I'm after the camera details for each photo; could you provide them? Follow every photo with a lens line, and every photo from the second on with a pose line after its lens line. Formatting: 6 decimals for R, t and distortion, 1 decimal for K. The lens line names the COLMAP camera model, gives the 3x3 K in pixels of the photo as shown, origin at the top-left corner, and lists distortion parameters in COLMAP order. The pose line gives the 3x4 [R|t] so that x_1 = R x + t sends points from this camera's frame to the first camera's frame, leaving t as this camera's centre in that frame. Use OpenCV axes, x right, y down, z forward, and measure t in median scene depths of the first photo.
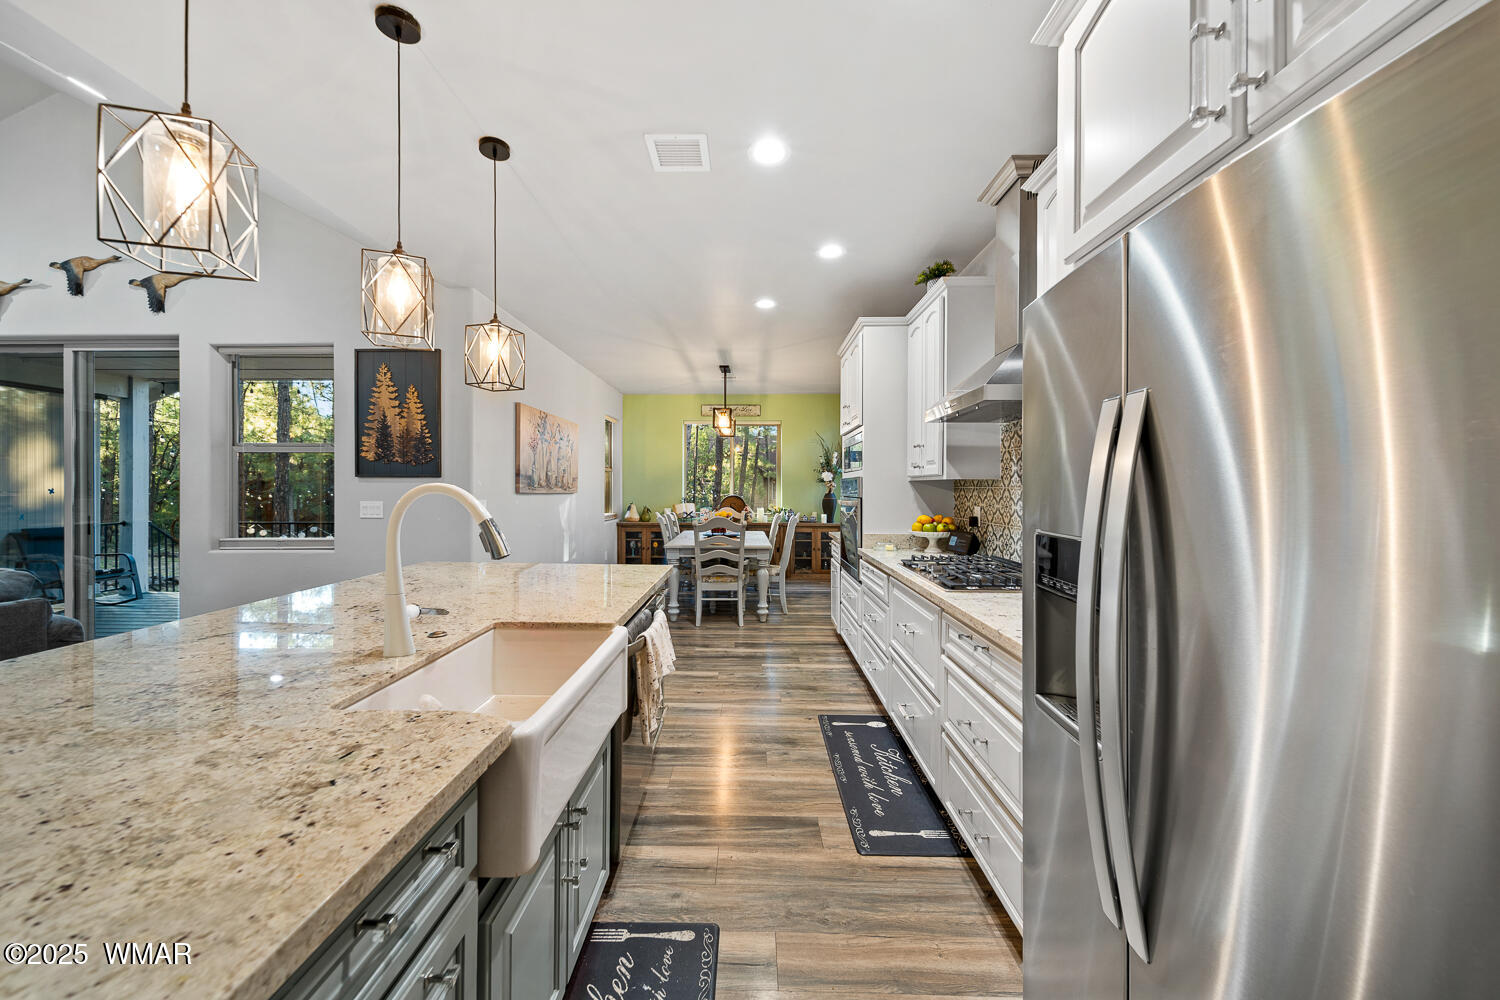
lens RADIAL K [[555.7, 0, 731.2], [0, 555.7, 486.4], [0, 0, 1]] dist [0.002777, 0.000089]
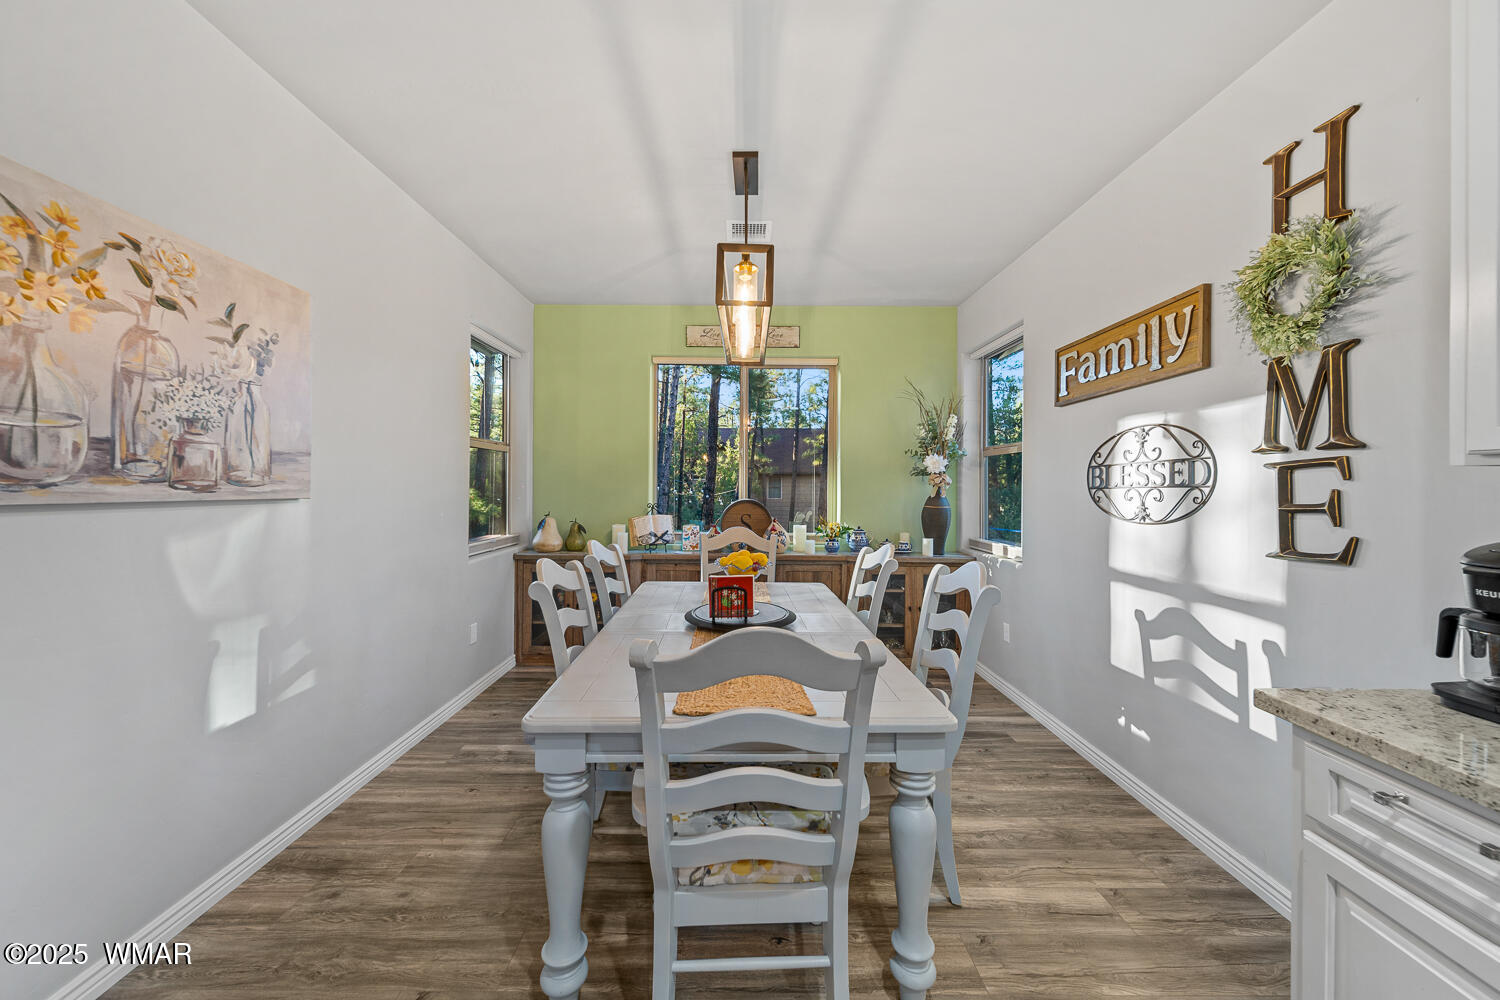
lens RADIAL K [[544.0, 0, 741.5], [0, 544.0, 482.1], [0, 0, 1]] dist [0.006849, -0.001608]
pose [[0.999137, 0.004750, 0.041256, -0.047073], [-0.004609, 0.999983, -0.003512, 0.002615], [-0.041272, 0.003319, 0.999142, 1.023316]]
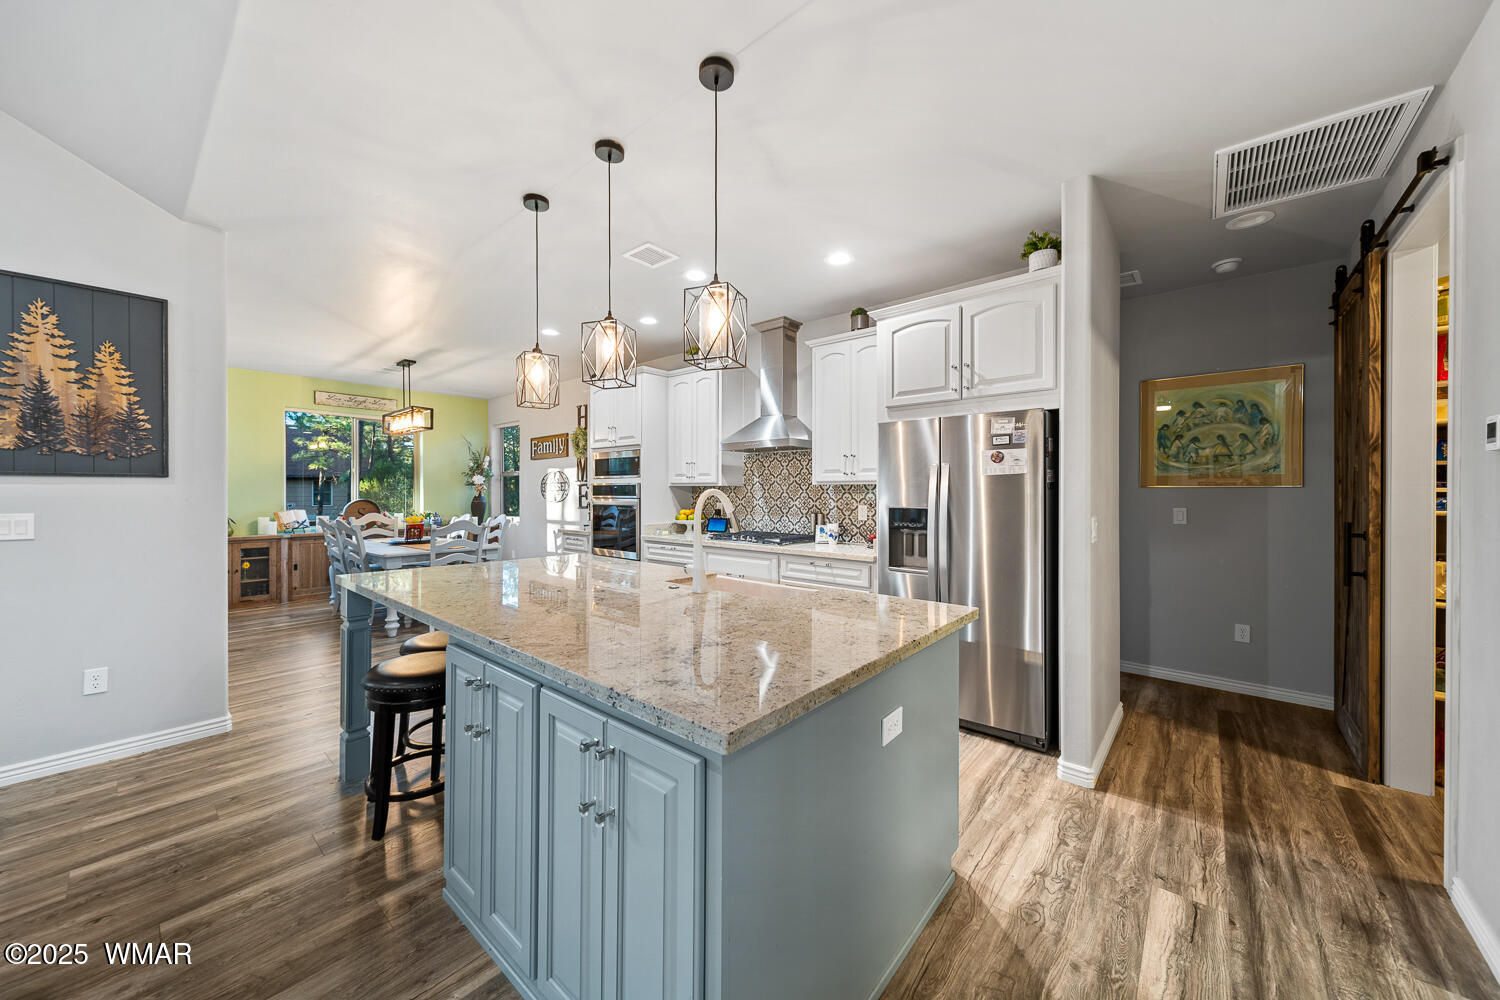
lens RADIAL K [[544.0, 0, 742.6], [0, 544.0, 492.9], [0, 0, 1]] dist [0.006849, -0.001608]
pose [[0.630605, -0.004479, 0.776091, -0.601005], [-0.001375, 0.999975, 0.006888, -0.002518], [-0.776103, -0.005410, 0.630583, -0.028440]]
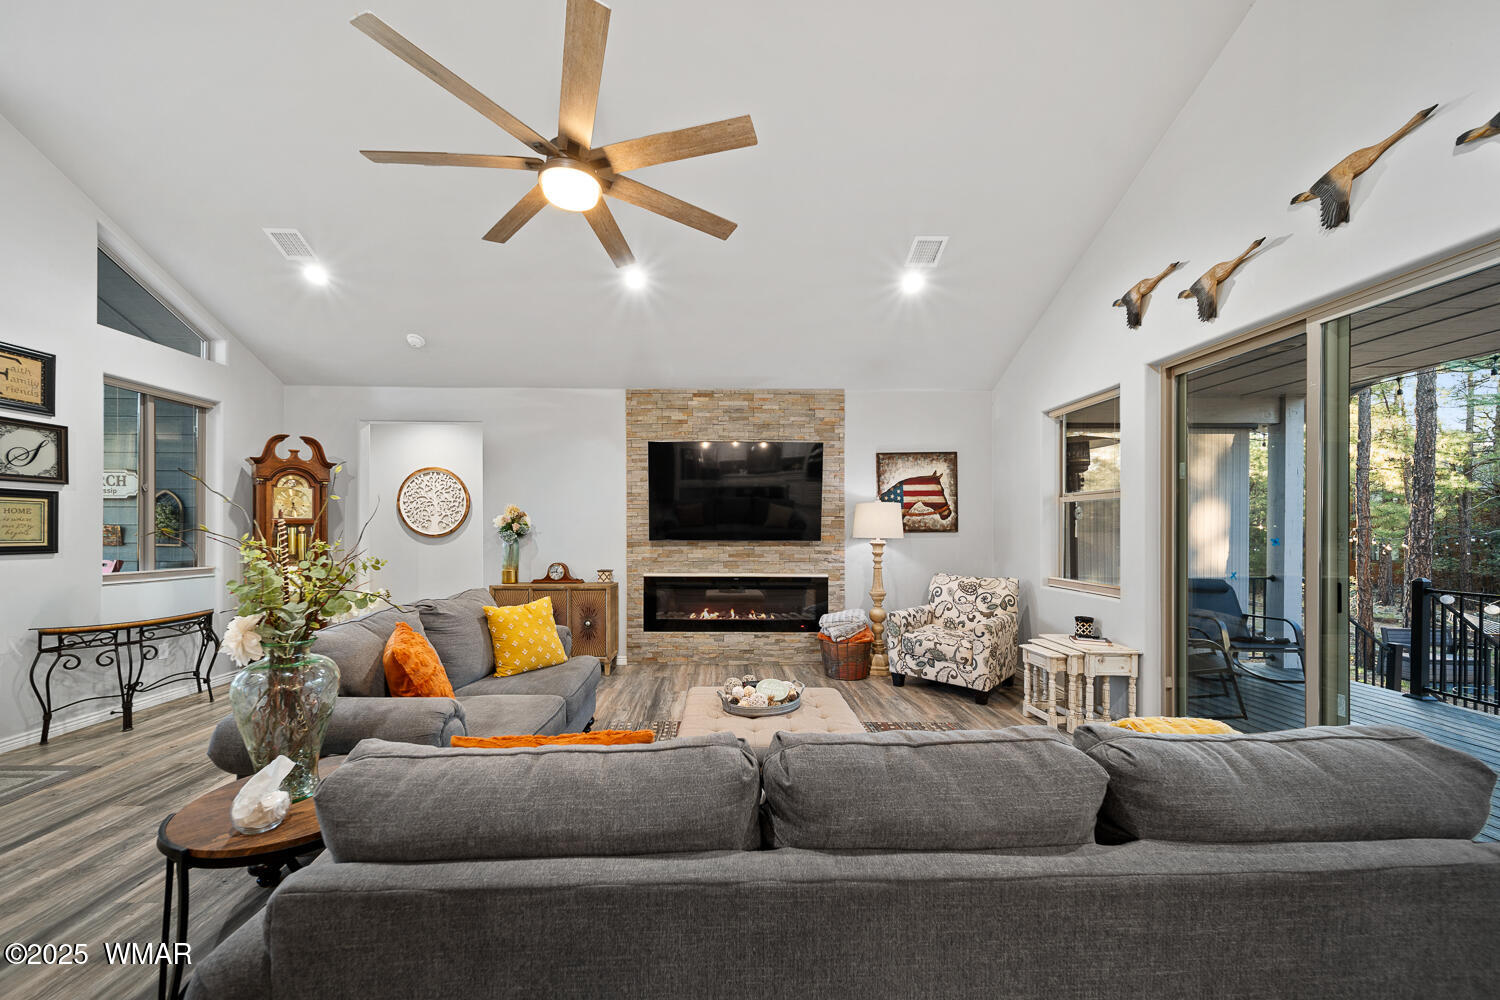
lens RADIAL K [[544.0, 0, 728.0], [0, 544.0, 532.7], [0, 0, 1]] dist [0.006849, -0.001608]
pose [[0.048575, 0.004660, -0.998809, -0.604829], [-0.000052, 0.999989, 0.004663, -0.007355], [0.998820, -0.000175, 0.048574, 0.301868]]
